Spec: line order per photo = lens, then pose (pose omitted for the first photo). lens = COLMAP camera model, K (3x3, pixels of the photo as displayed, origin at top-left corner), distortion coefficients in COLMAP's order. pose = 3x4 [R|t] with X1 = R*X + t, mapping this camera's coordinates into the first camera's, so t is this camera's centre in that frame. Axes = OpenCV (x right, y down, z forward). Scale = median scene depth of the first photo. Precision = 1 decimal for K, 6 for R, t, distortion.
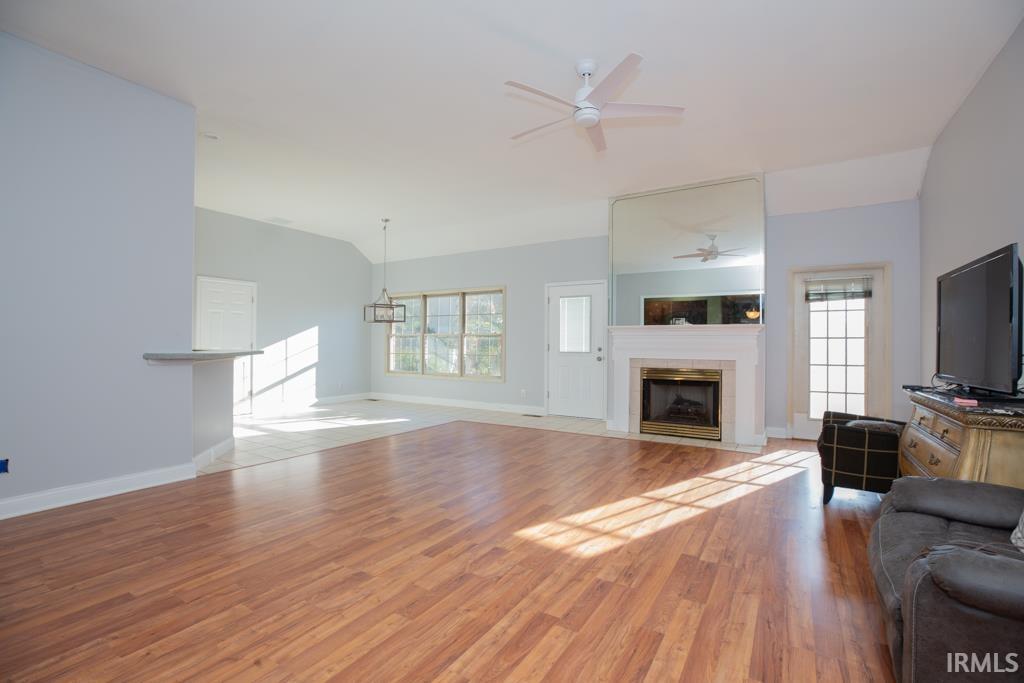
lens RADIAL K [[465.4, 0, 512.0], [0, 465.4, 341.5], [0, 0, 1]] dist [-0.046936, 0.013411]
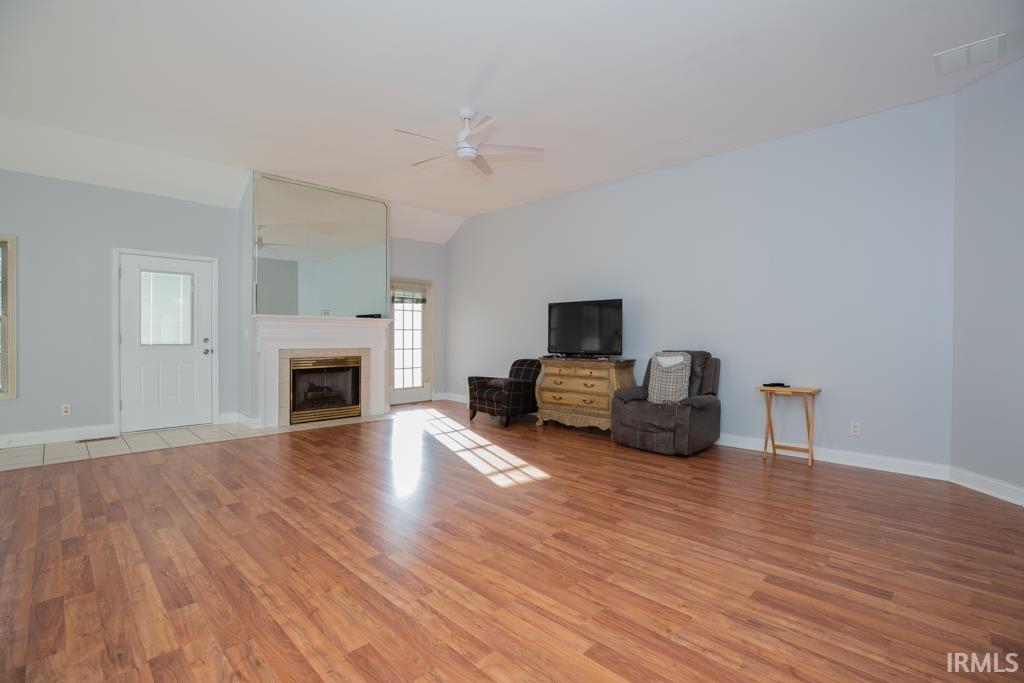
lens RADIAL K [[465.4, 0, 512.0], [0, 465.4, 341.5], [0, 0, 1]] dist [-0.046936, 0.013411]
pose [[0.227615, -0.016417, 0.973613, -0.629389], [-0.010313, 0.999761, 0.019269, -0.003057], [-0.973696, -0.014426, 0.227392, 0.359513]]
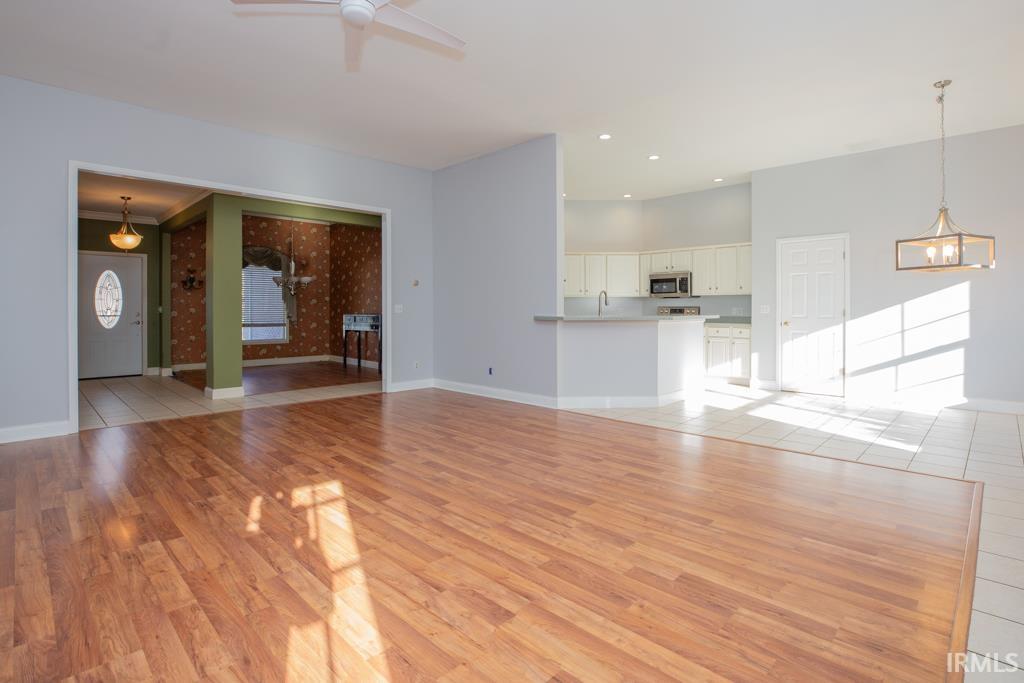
lens RADIAL K [[506.4, 0, 524.6], [0, 506.4, 311.0], [0, 0, 1]] dist [-0.050013, 0.017621]
pose [[-0.216335, -0.002170, -0.976317, 0.555610], [0.003432, 0.999990, -0.002983, 0.009851], [0.976313, -0.003996, -0.216325, 0.881754]]
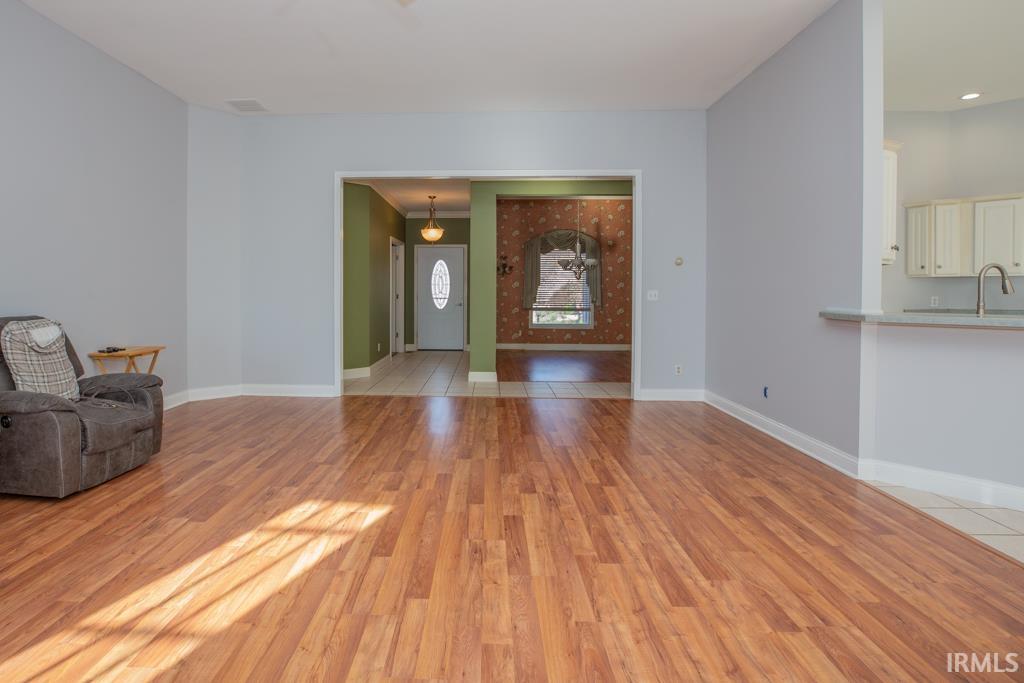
lens RADIAL K [[520.9, 0, 465.7], [0, 520.9, 298.4], [0, 0, 1]] dist [-0.027451, 0.000918]
pose [[-0.875418, -0.001196, -0.483366, 0.193701], [-0.006285, 0.999941, 0.008909, -0.001516], [0.483326, 0.010837, -0.875373, 1.017598]]
